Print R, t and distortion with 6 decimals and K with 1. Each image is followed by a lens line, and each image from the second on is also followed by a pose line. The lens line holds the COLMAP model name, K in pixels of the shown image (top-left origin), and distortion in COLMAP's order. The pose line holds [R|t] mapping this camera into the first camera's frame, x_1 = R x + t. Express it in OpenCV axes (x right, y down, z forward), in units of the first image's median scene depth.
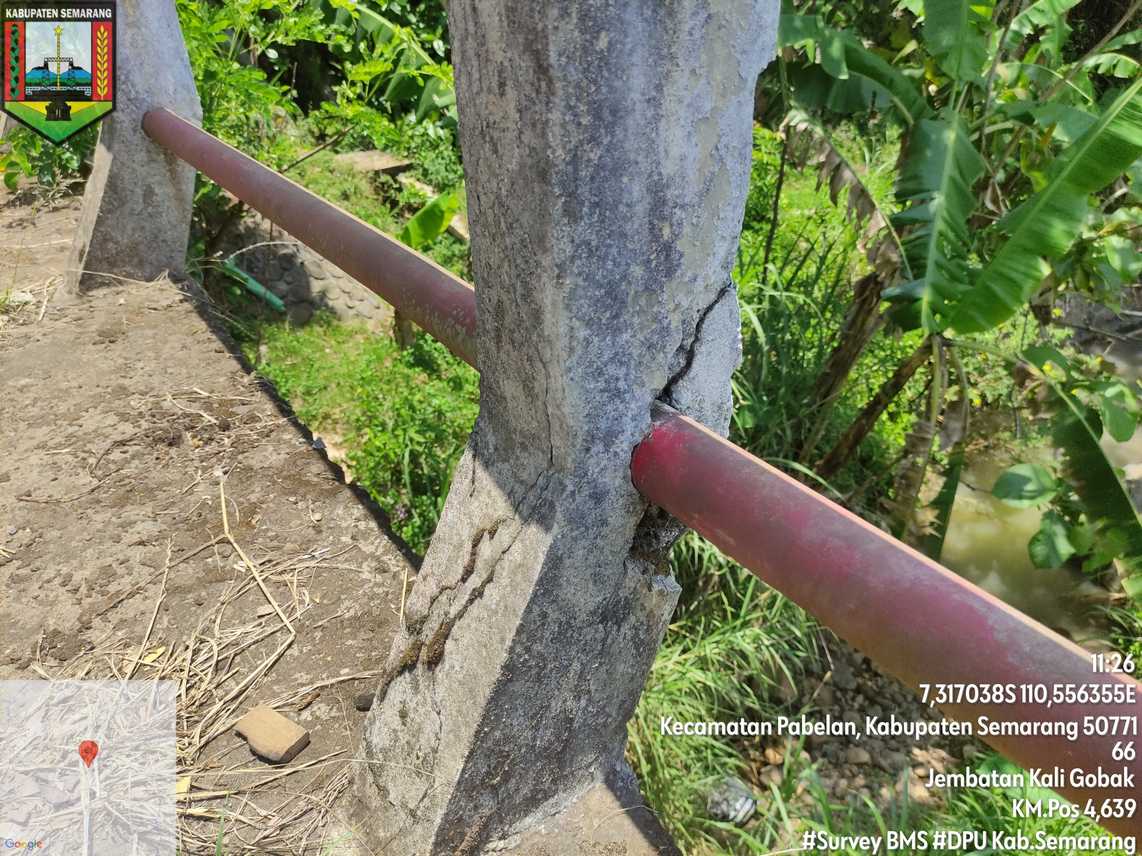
lens RADIAL K [[836.3, 0, 569.2], [0, 836.3, 427.1], [0, 0, 1]] dist [0.053873, -0.061037]
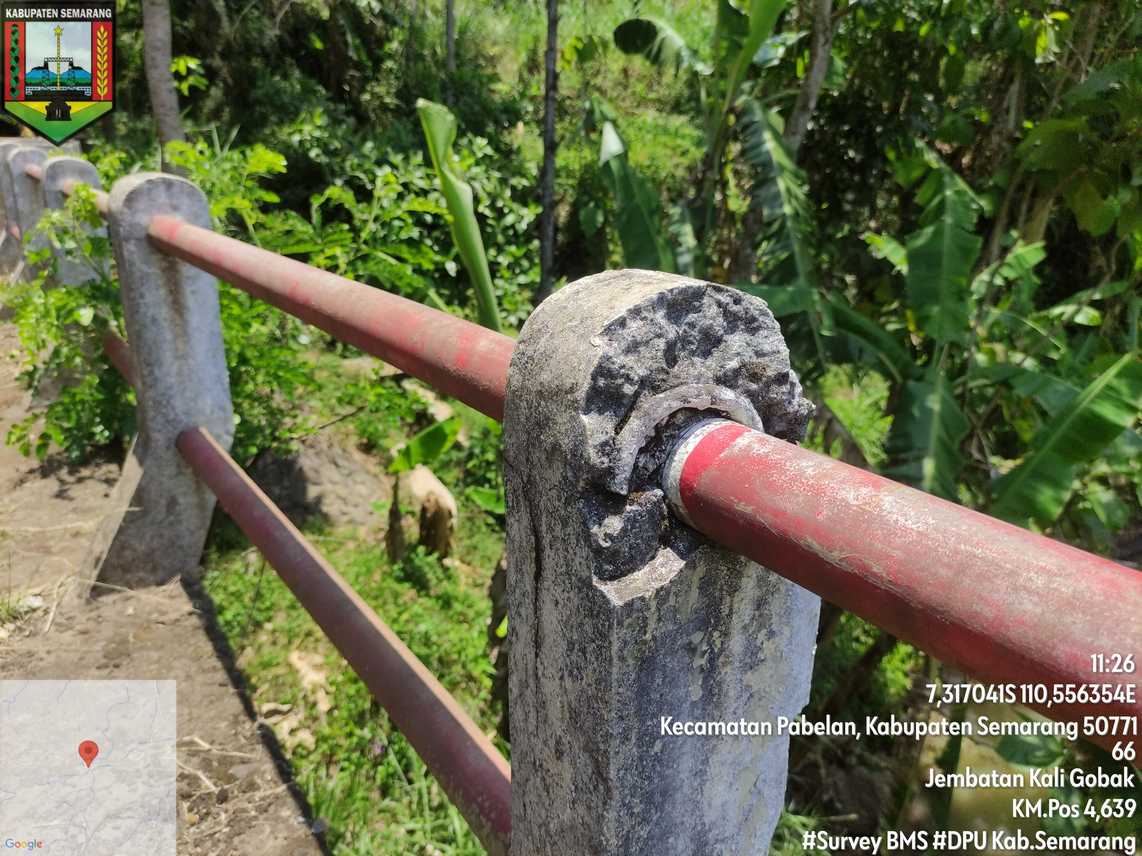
lens RADIAL K [[849.2, 0, 571.0], [0, 849.2, 428.0], [0, 0, 1]] dist [0.004090, 0.002040]
pose [[0.999009, 0.043365, 0.010041, -0.026709], [-0.040255, 0.976443, -0.211986, -0.166340], [-0.018997, 0.211371, 0.977221, -0.041080]]
